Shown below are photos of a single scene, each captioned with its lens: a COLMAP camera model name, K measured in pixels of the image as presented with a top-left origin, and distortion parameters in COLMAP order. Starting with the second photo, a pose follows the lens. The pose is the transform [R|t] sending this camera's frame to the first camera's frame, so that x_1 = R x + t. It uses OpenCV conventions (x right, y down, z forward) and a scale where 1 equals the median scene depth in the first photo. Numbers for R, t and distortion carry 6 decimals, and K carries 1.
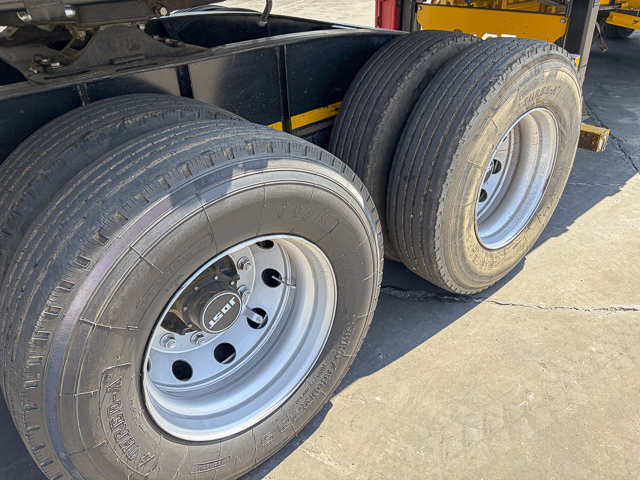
lens RADIAL K [[487.2, 0, 320.0], [0, 487.2, 240.0], [0, 0, 1]] dist [0.062215, -0.040699]
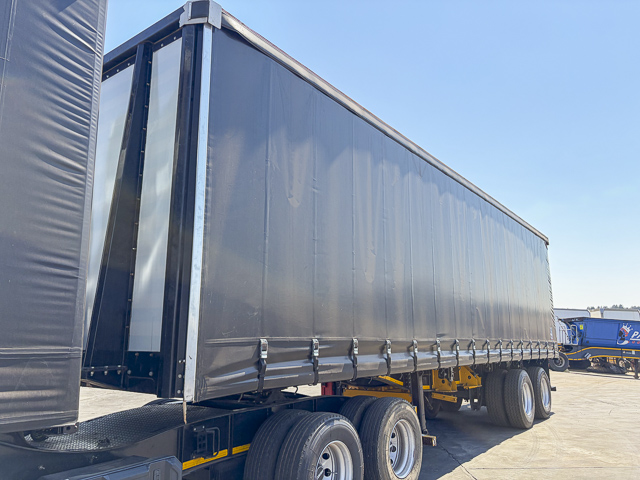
lens RADIAL K [[487.2, 0, 320.0], [0, 487.2, 240.0], [0, 0, 1]] dist [0.062215, -0.040699]
pose [[0.978545, 0.062746, 0.196244, -0.654196], [0.087419, 0.736059, -0.671248, 0.831418], [-0.186566, 0.674002, 0.714782, -1.649349]]
